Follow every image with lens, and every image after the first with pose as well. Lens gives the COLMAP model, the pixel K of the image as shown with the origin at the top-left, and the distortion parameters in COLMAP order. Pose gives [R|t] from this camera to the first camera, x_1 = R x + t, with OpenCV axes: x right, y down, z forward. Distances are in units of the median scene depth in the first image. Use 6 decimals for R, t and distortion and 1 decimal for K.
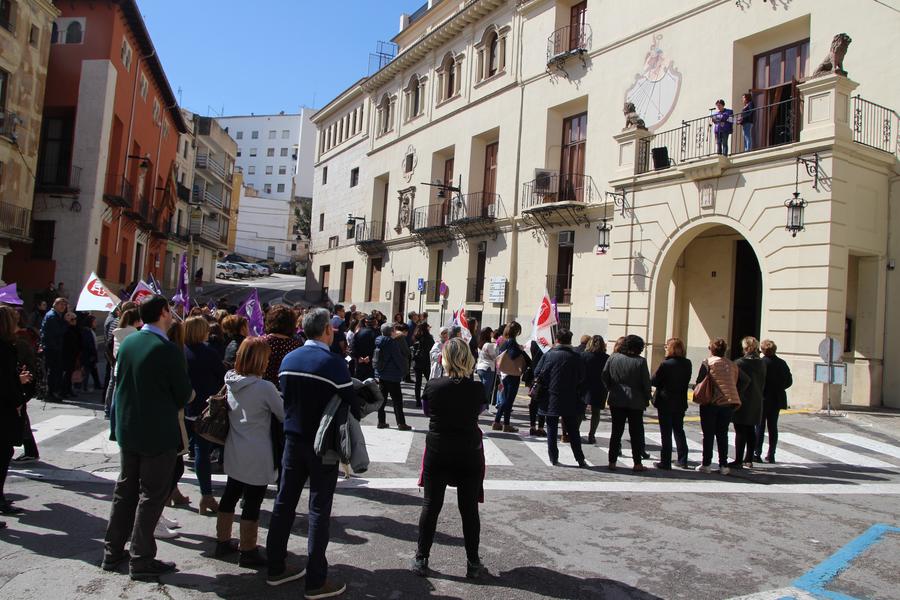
lens RADIAL K [[757.4, 0, 447.1], [0, 757.4, 300.0], [0, 0, 1]] dist [-0.166494, 0.138134]
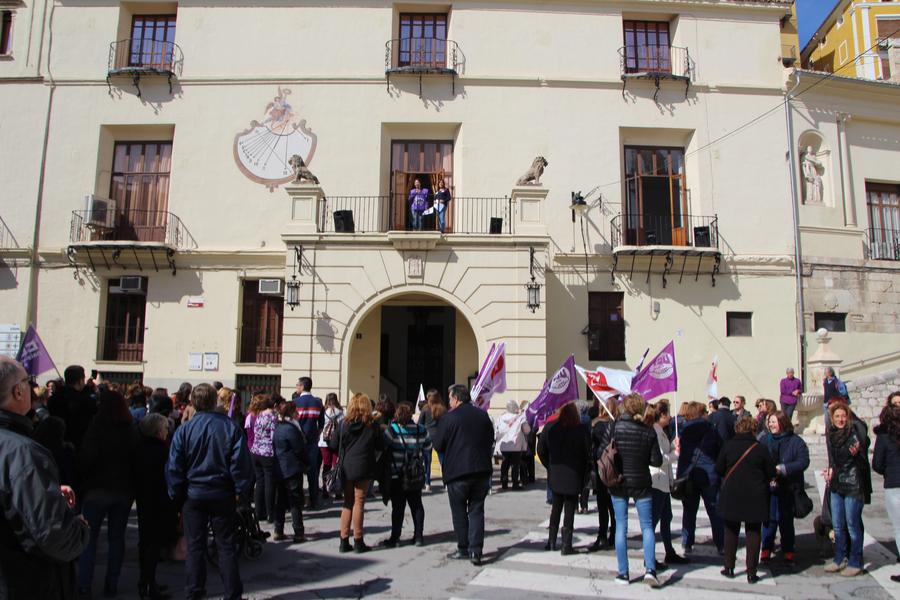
lens RADIAL K [[757.4, 0, 447.1], [0, 757.4, 300.0], [0, 0, 1]] dist [-0.166494, 0.138134]
pose [[0.469036, 0.057983, 0.881274, -0.489332], [-0.007659, 0.998072, -0.061591, -0.018908], [-0.883146, 0.022139, 0.468575, 0.360876]]
